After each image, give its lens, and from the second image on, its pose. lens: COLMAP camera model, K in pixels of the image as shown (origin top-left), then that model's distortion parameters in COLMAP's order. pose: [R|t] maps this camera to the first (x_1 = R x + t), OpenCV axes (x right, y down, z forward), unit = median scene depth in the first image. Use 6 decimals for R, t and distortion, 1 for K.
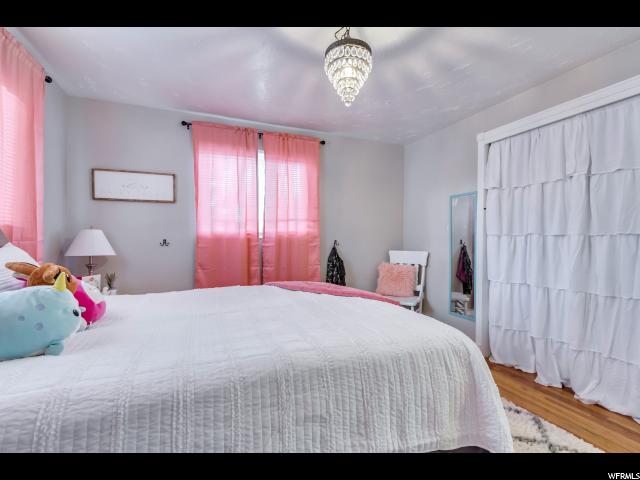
lens RADIAL K [[297.3, 0, 320.0], [0, 297.3, 240.0], [0, 0, 1]] dist [0.002403, -0.000762]
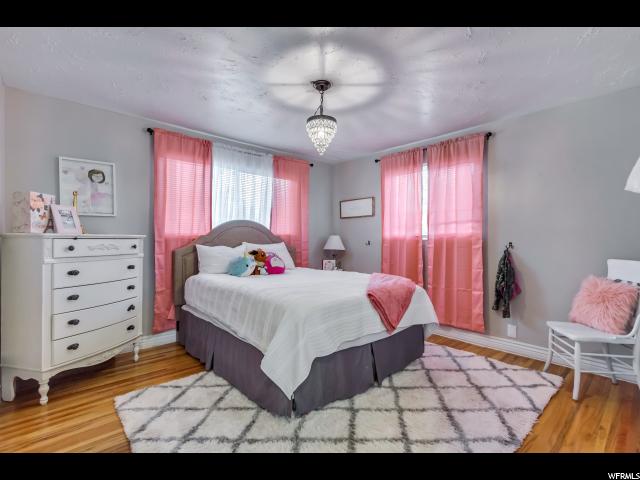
lens RADIAL K [[297.3, 0, 320.0], [0, 297.3, 240.0], [0, 0, 1]] dist [0.002403, -0.000762]
pose [[0.345804, -0.000478, -0.938307, 0.733673], [-0.005577, 0.999981, -0.002565, -0.001035], [0.938290, 0.006120, 0.345795, 0.220139]]
